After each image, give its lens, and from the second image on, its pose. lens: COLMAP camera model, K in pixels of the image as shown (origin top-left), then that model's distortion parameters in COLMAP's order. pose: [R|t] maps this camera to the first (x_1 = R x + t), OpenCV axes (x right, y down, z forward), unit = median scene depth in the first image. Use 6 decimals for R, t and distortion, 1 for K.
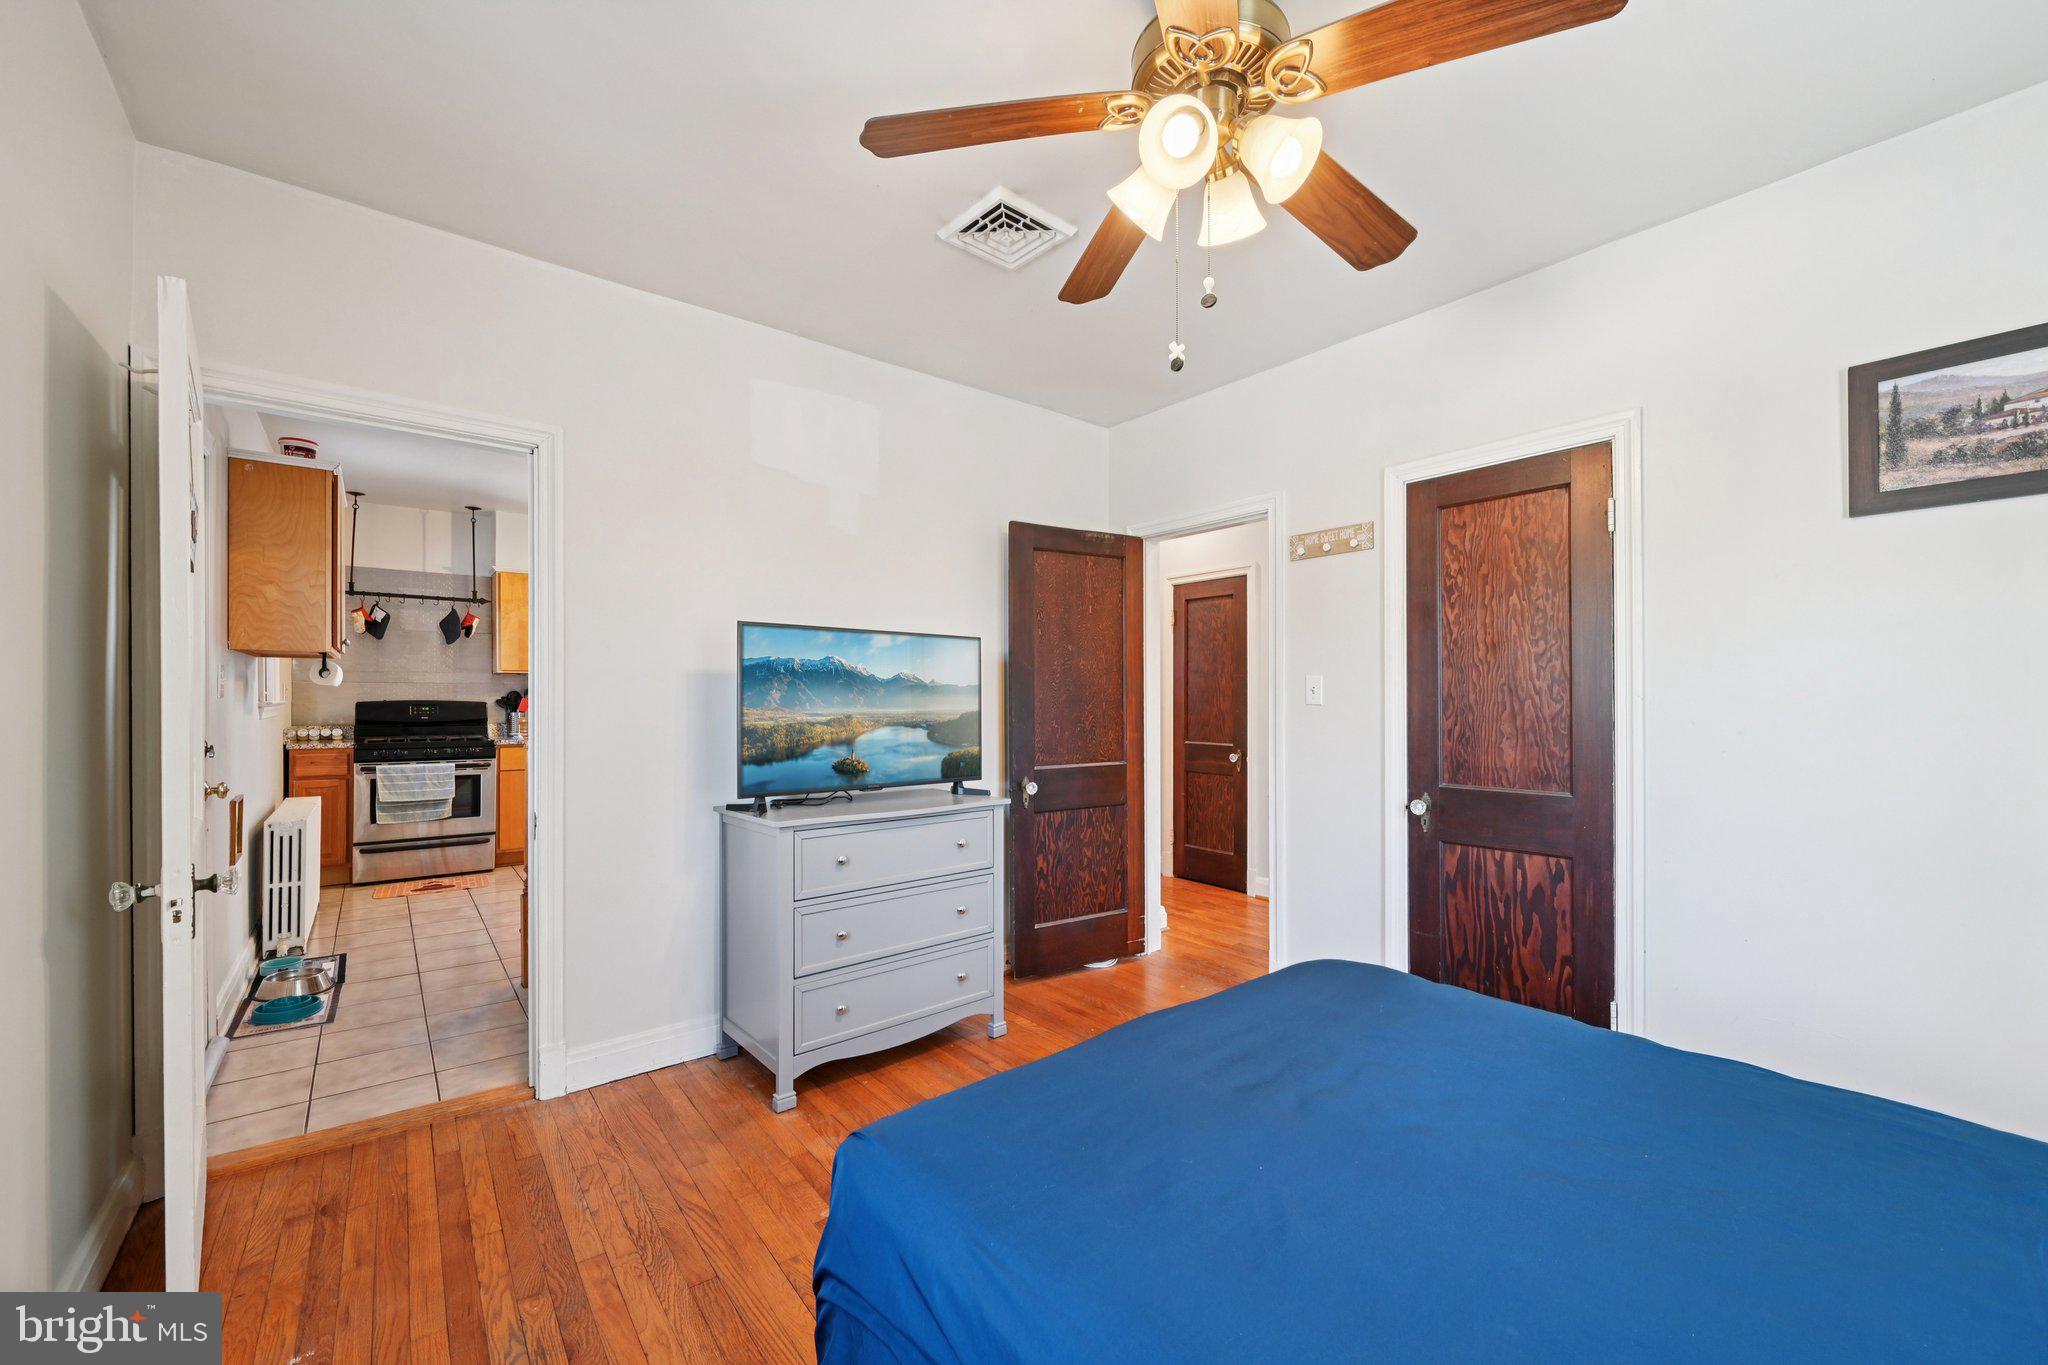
lens RADIAL K [[805.4, 0, 1038.6], [0, 805.4, 697.1], [0, 0, 1]] dist [-0.001489, -0.000384]
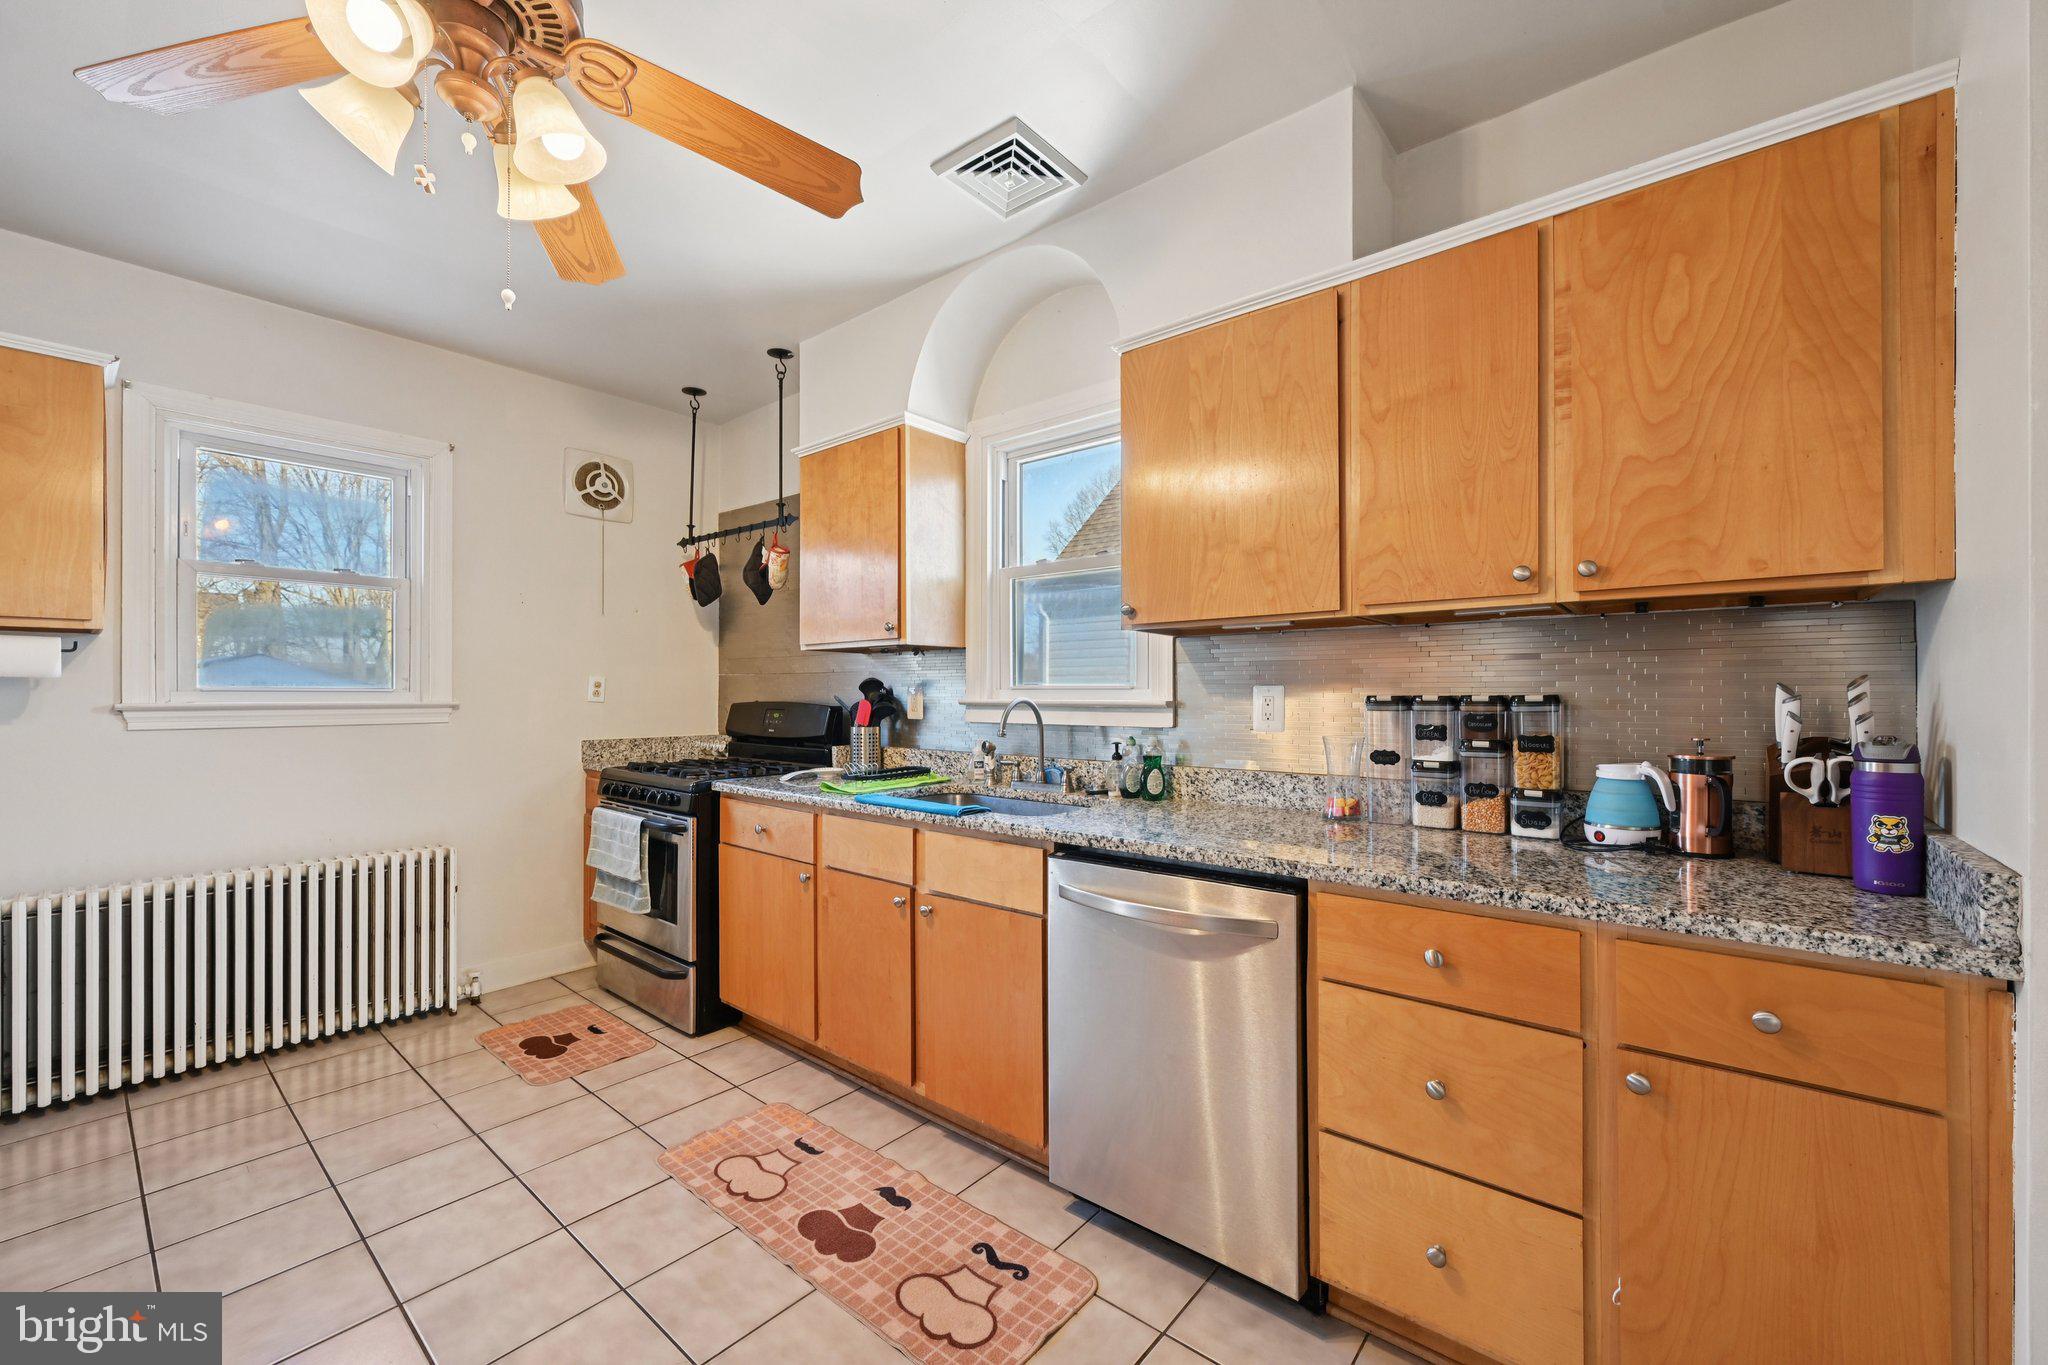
lens RADIAL K [[805.4, 0, 1028.5], [0, 805.4, 689.3], [0, 0, 1]] dist [-0.001489, -0.000384]
pose [[0.194405, -0.006325, -0.980901, -0.126397], [-0.002105, 0.999974, -0.006865, -0.001428], [0.980919, 0.003399, 0.194386, 1.128418]]
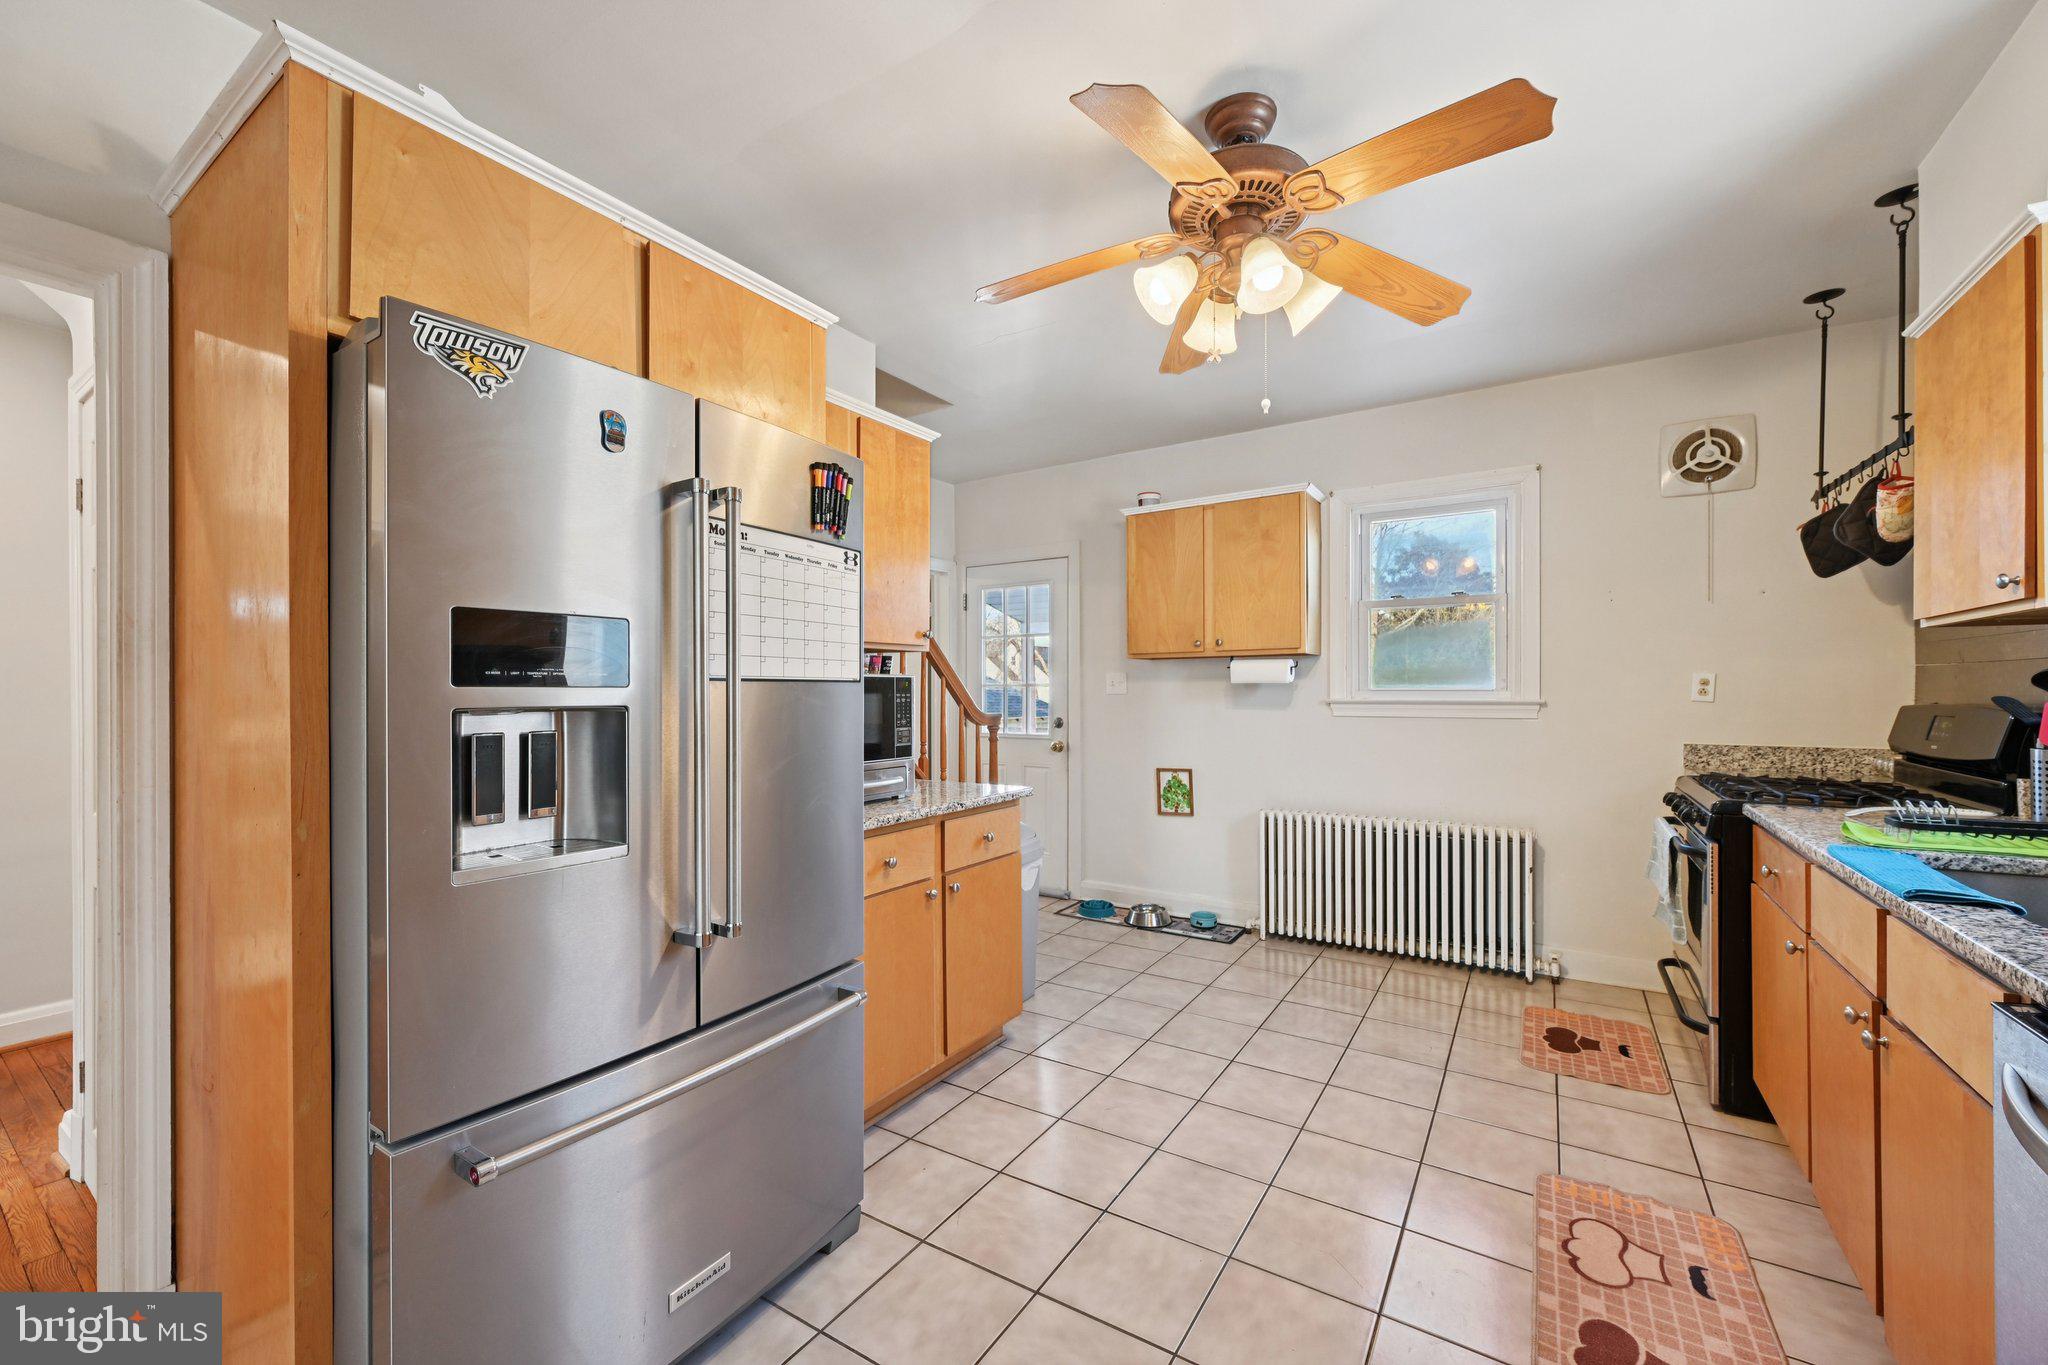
lens RADIAL K [[805.4, 0, 1039.1], [0, 805.4, 688.2], [0, 0, 1]] dist [-0.001489, -0.000384]
pose [[-0.949811, -0.000421, -0.312824, -0.204083], [0.000183, 0.999998, -0.001901, -0.003533], [0.312824, -0.001863, -0.949809, 1.313822]]
